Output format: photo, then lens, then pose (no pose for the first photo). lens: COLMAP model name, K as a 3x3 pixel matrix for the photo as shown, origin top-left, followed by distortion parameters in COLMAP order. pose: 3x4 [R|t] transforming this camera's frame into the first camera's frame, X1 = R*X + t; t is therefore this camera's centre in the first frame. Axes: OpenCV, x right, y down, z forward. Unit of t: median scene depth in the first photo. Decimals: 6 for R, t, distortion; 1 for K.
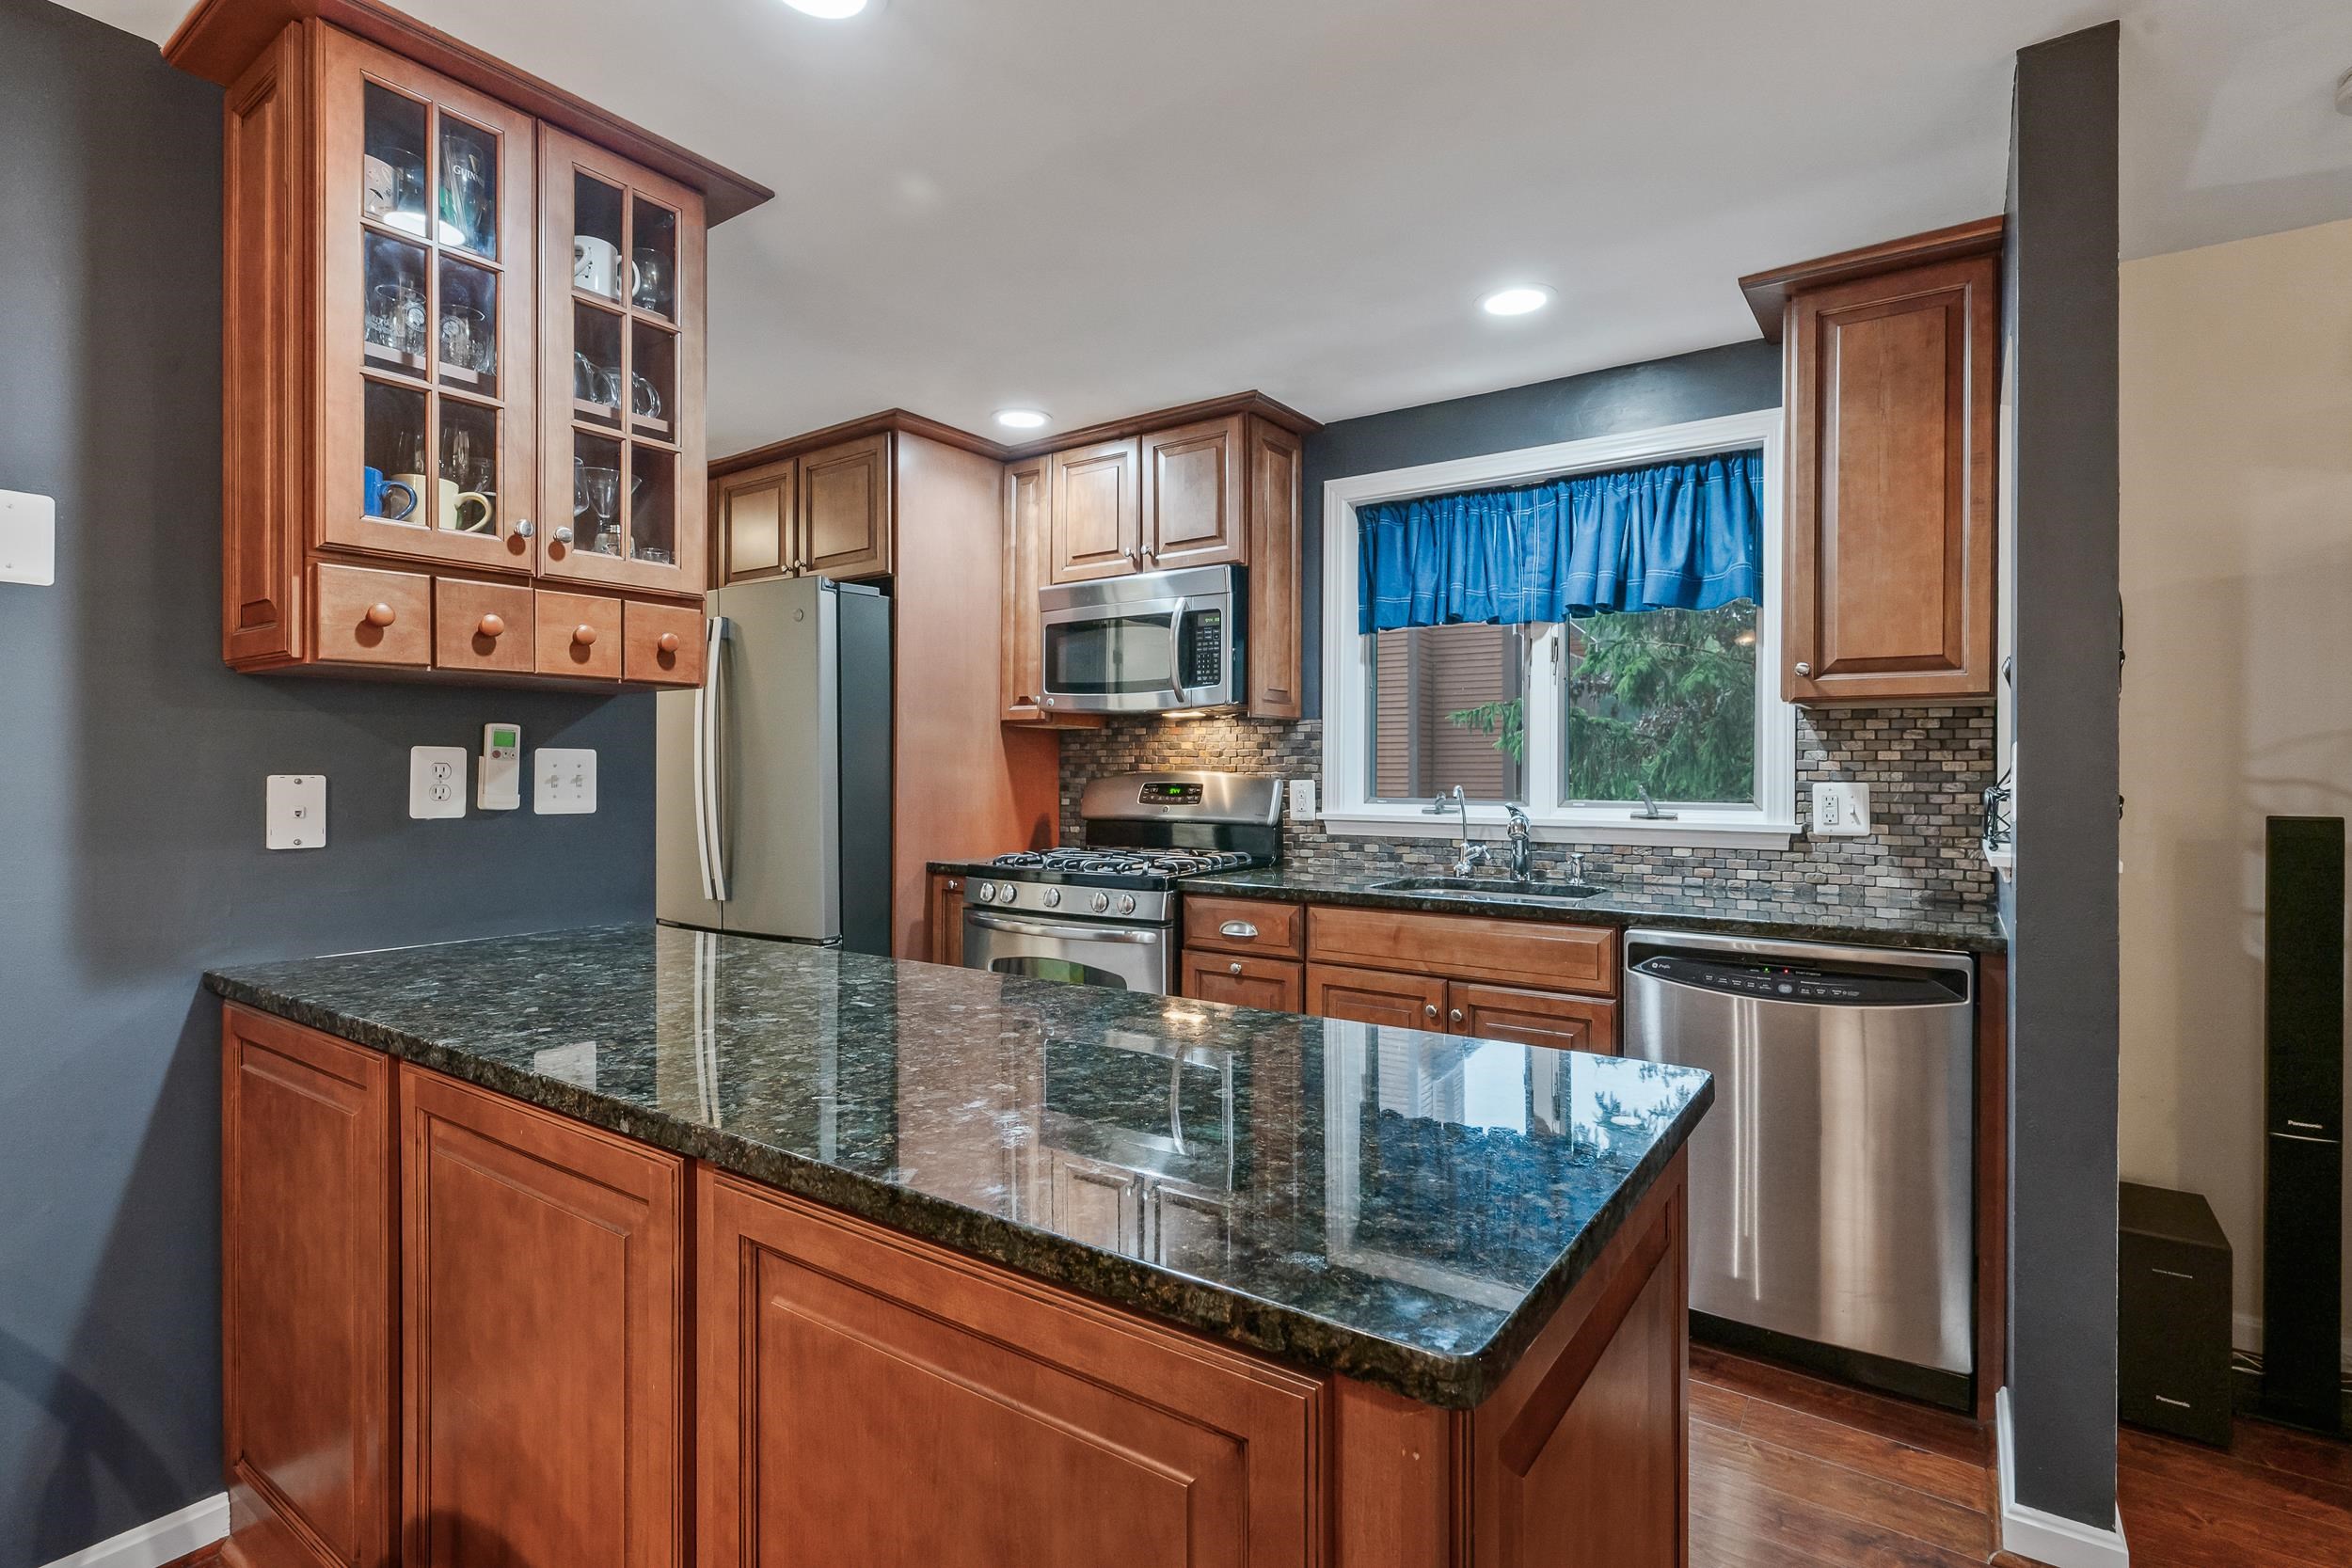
lens RADIAL K [[1116.1, 0, 1179.6], [0, 1116.1, 773.6], [0, 0, 1]] dist [-0.001172, -0.000717]
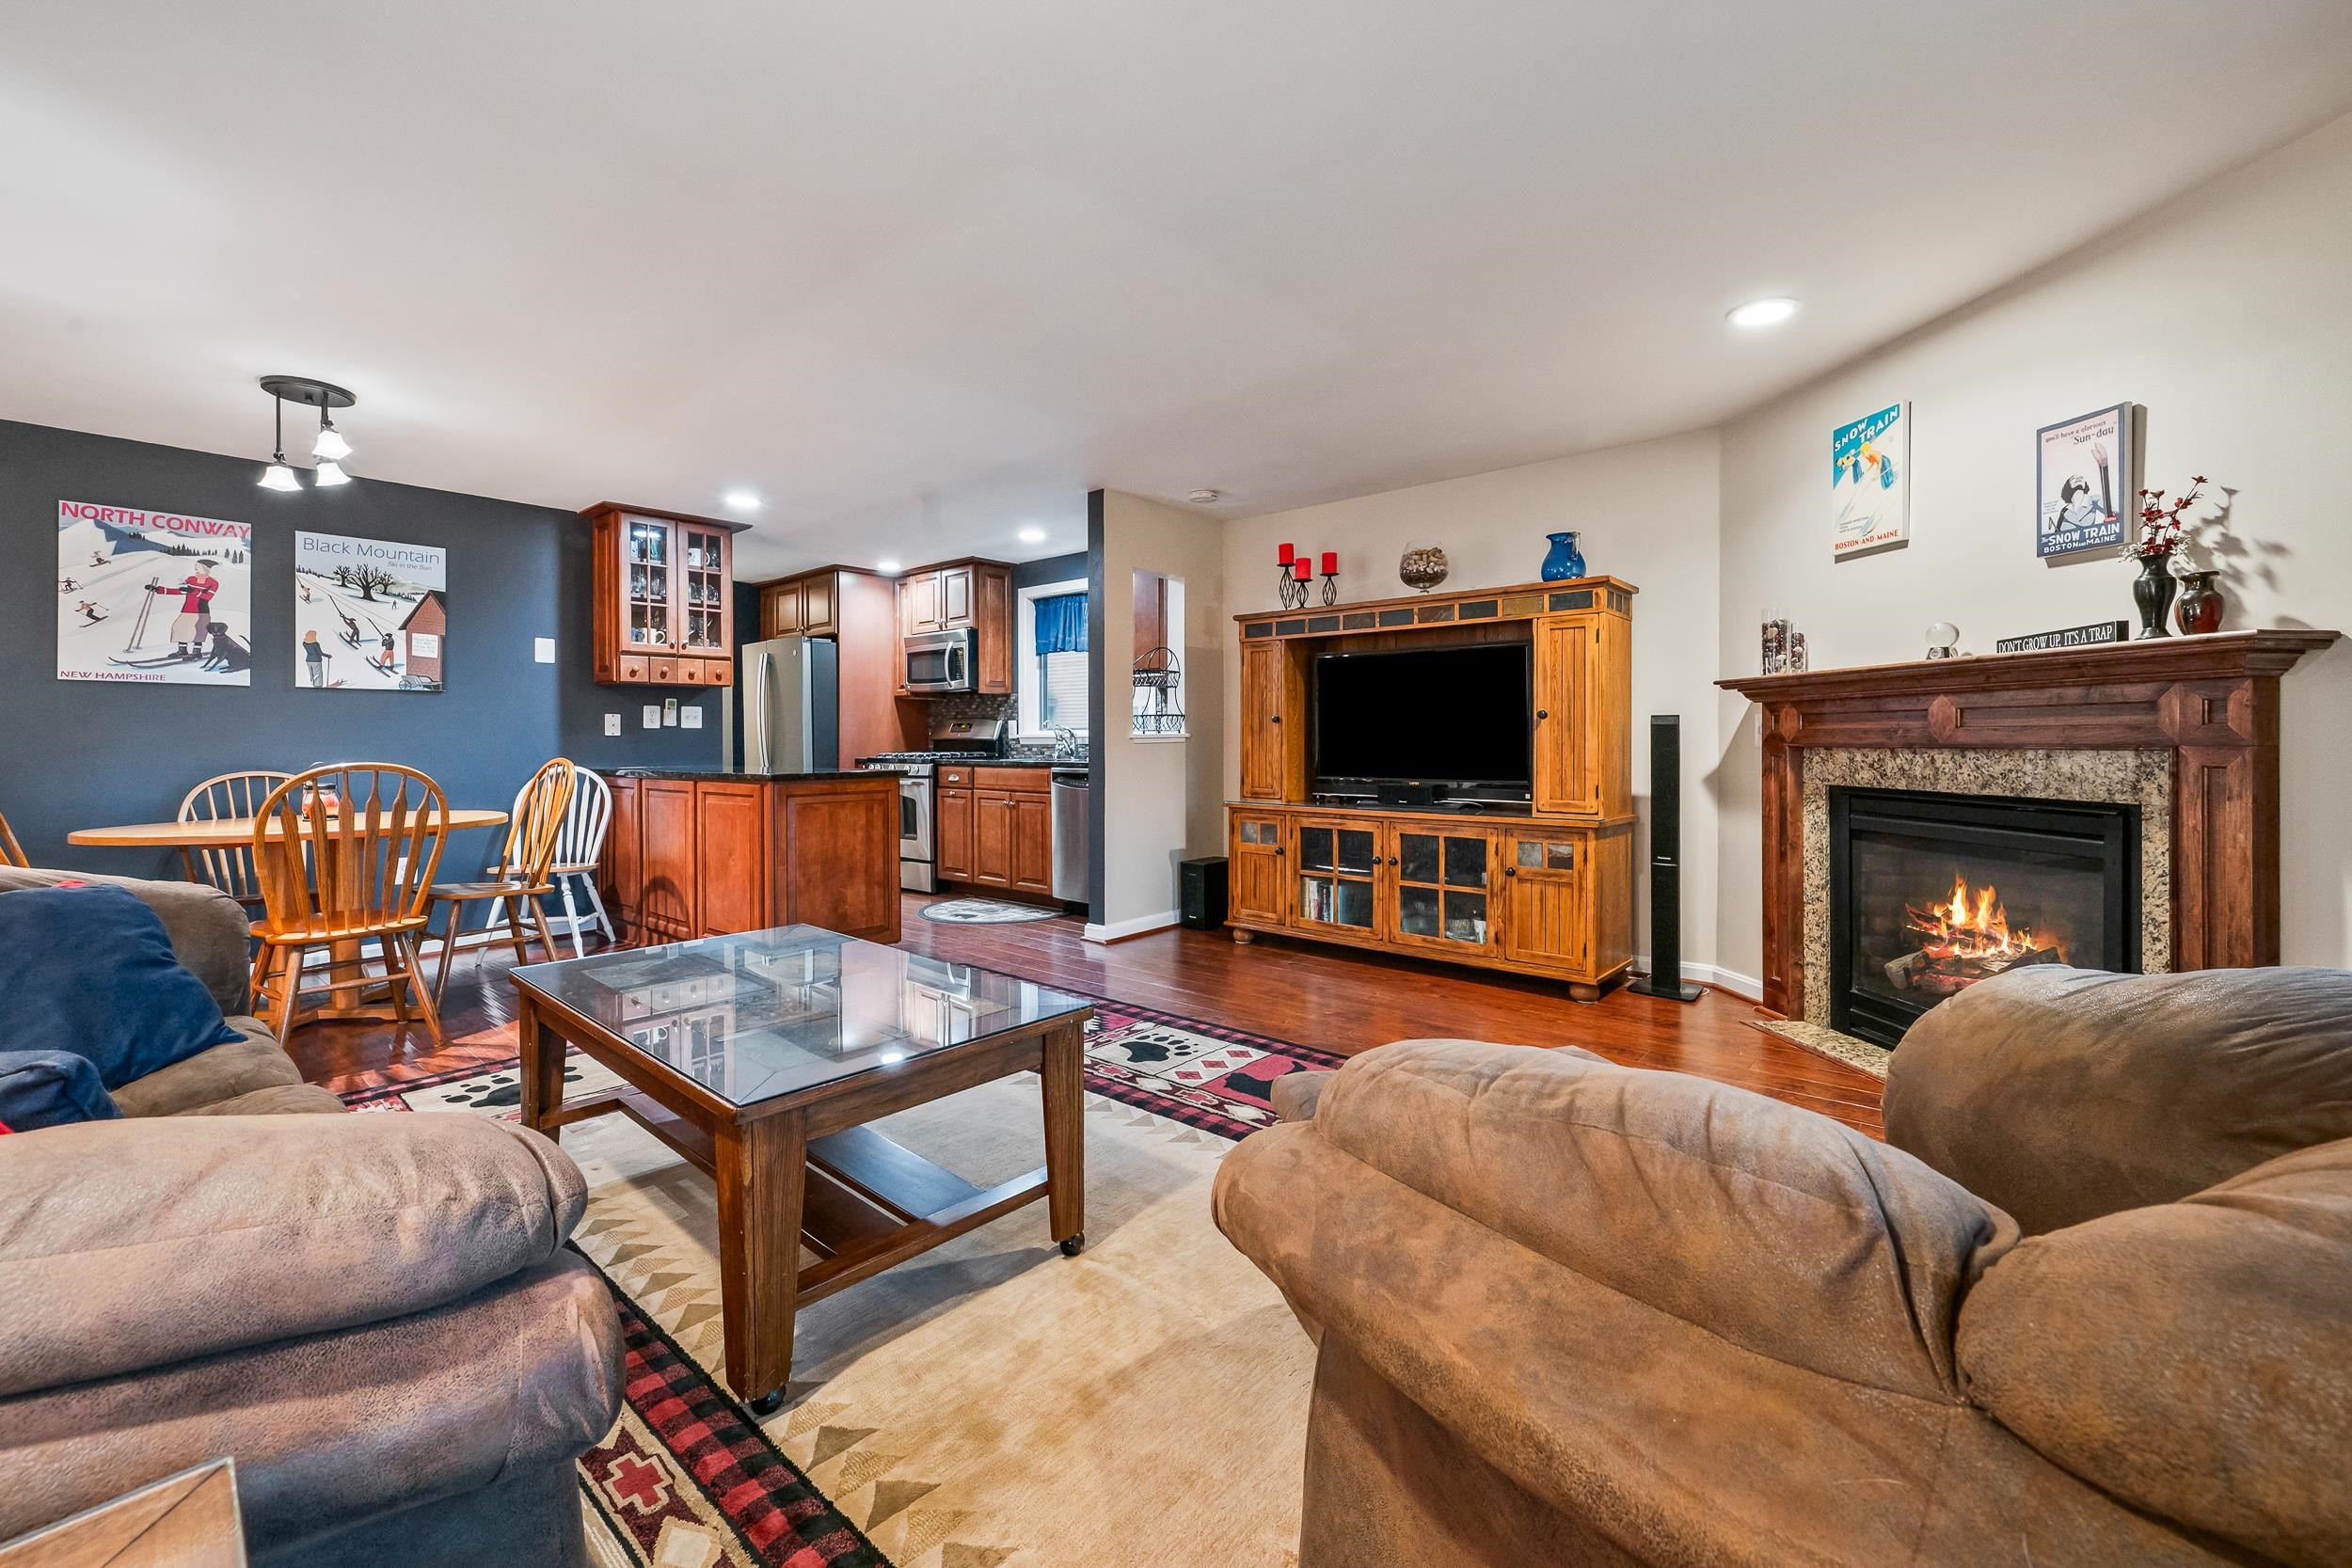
lens RADIAL K [[958.4, 0, 1156.8], [0, 958.4, 741.9], [0, 0, 1]] dist [-0.000738, -0.000170]
pose [[0.993678, -0.007030, -0.112051, 0.768532], [0.007104, 0.999975, 0.000258, 0.062756], [0.112047, -0.001052, 0.993702, -1.114438]]
